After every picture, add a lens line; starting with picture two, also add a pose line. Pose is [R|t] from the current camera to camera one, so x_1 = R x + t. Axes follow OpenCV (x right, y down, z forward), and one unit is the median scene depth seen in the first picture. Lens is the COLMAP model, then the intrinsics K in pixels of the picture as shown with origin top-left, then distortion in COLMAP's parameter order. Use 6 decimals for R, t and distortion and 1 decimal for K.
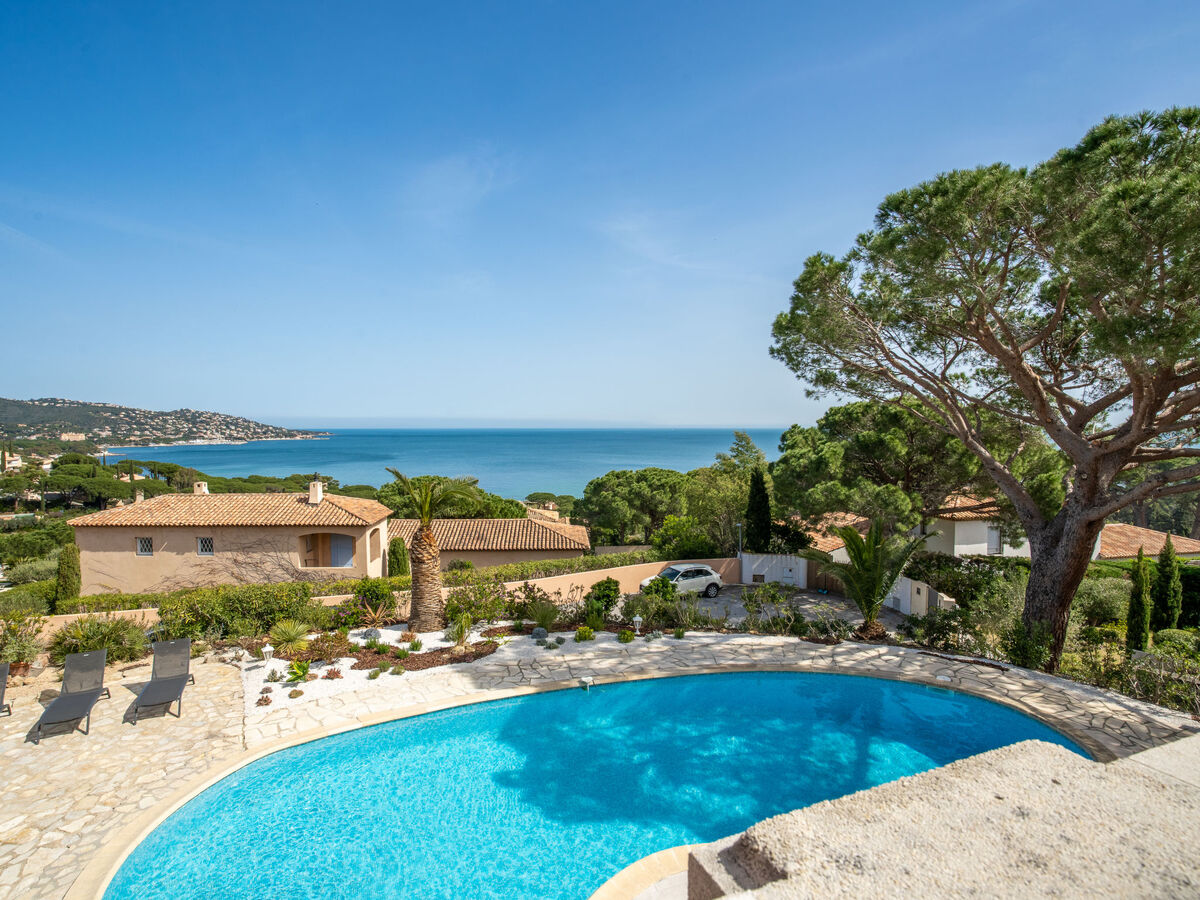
lens RADIAL K [[631.3, 0, 596.3], [0, 631.3, 450.7], [0, 0, 1]] dist [-0.059271, 0.026140]
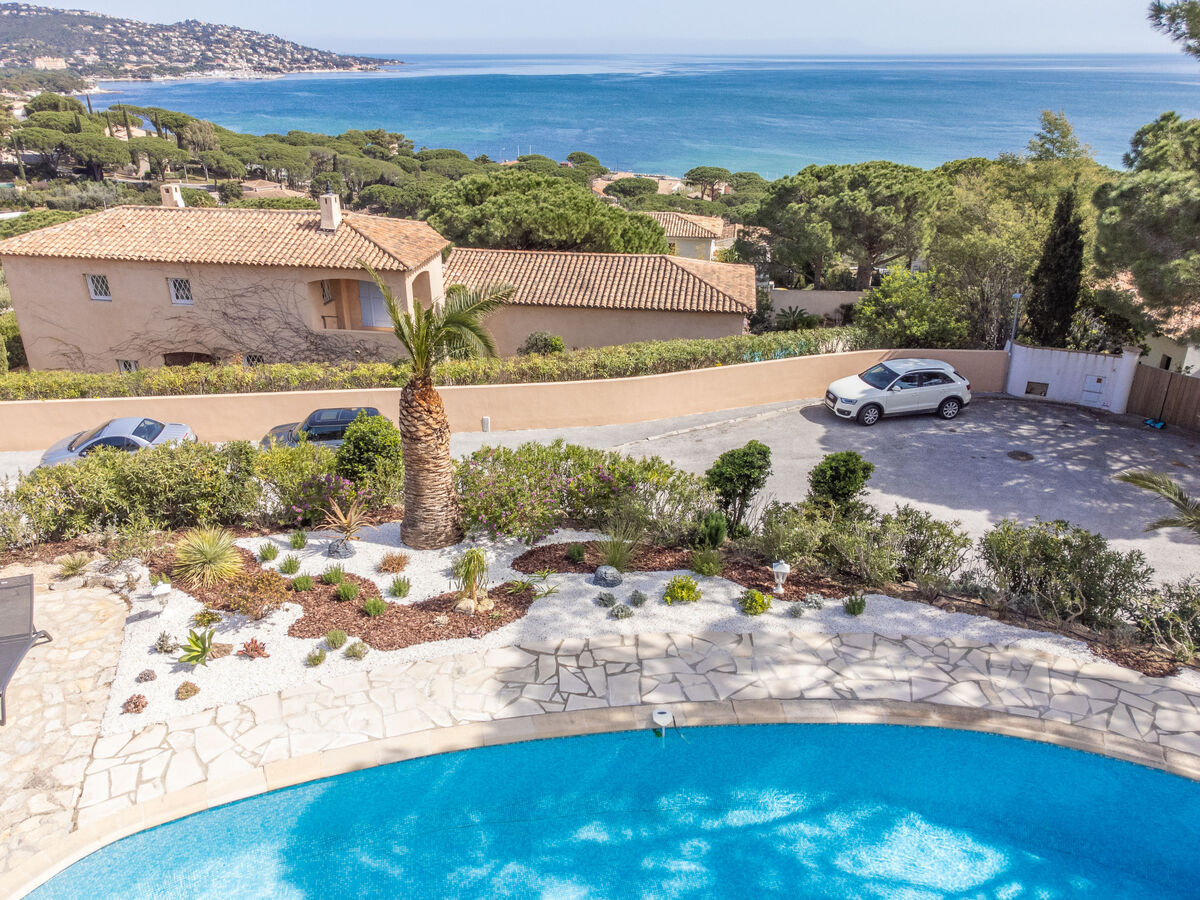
lens RADIAL K [[915.1, 0, 596.4], [0, 915.1, 447.7], [0, 0, 1]] dist [0.005086, 0.026778]
pose [[0.978423, 0.083687, -0.188902, 0.019581], [-0.009841, 0.932134, 0.361980, -0.050278], [0.206375, -0.352311, 0.912845, 0.101166]]
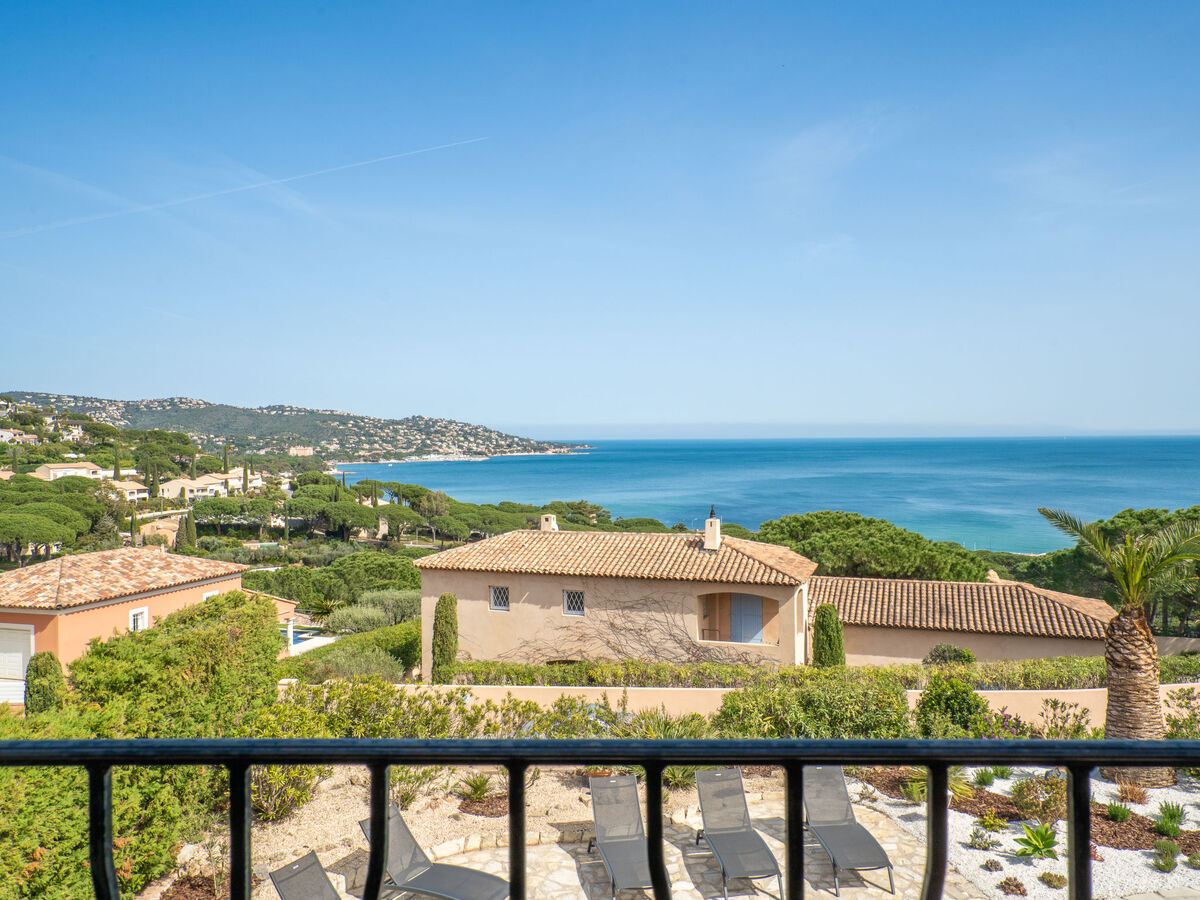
lens RADIAL K [[920.5, 0, 595.6], [0, 920.5, 451.0], [0, 0, 1]] dist [-0.008608, 0.029681]
pose [[0.923177, -0.001623, -0.384372, -0.166624], [-0.006703, 0.999771, -0.020319, -0.004433], [0.384317, 0.021335, 0.922955, -0.011645]]
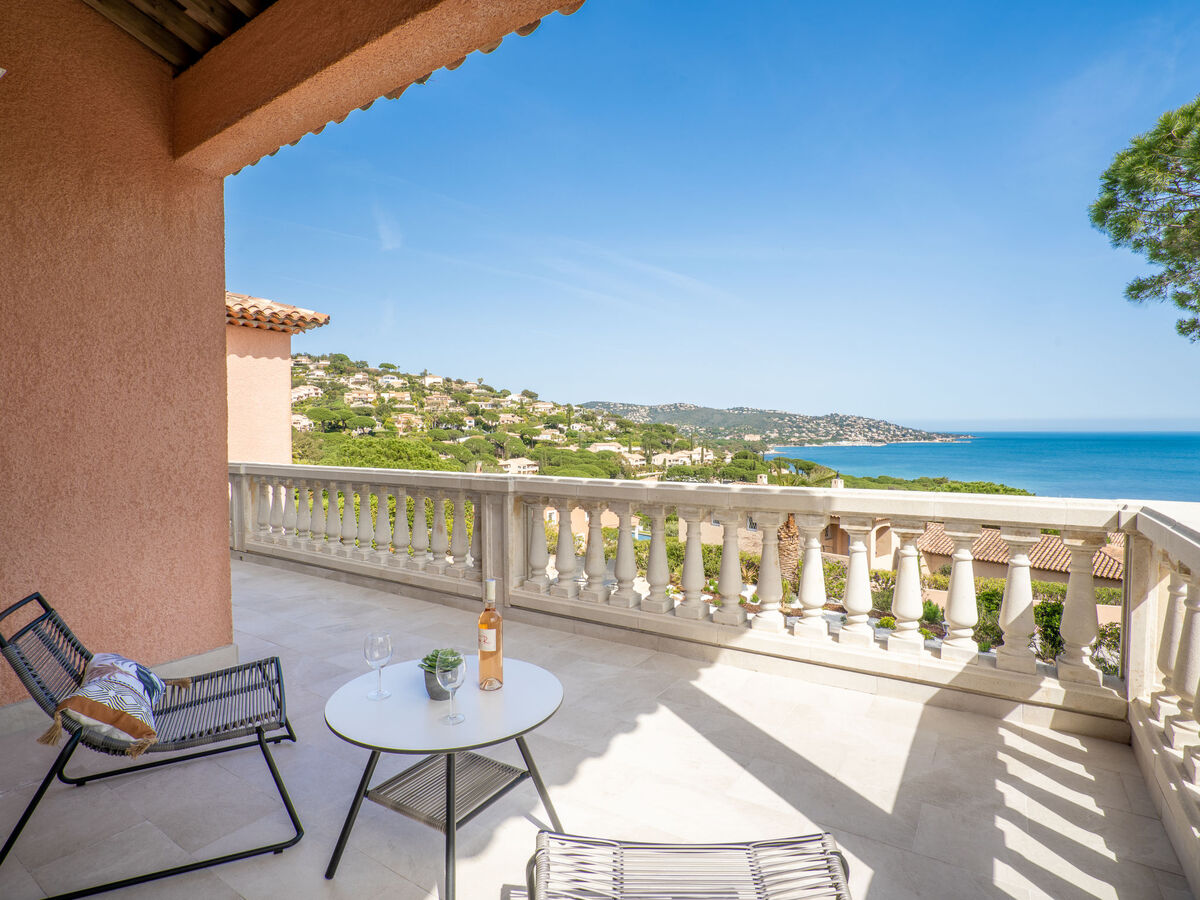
lens RADIAL K [[628.3, 0, 597.3], [0, 628.3, 448.0], [0, 0, 1]] dist [-0.068966, 0.030265]
pose [[0.580183, 0.020283, -0.814233, 0.212524], [-0.027172, 0.999615, 0.005539, -0.001735], [0.814033, 0.018910, 0.580511, -0.014172]]
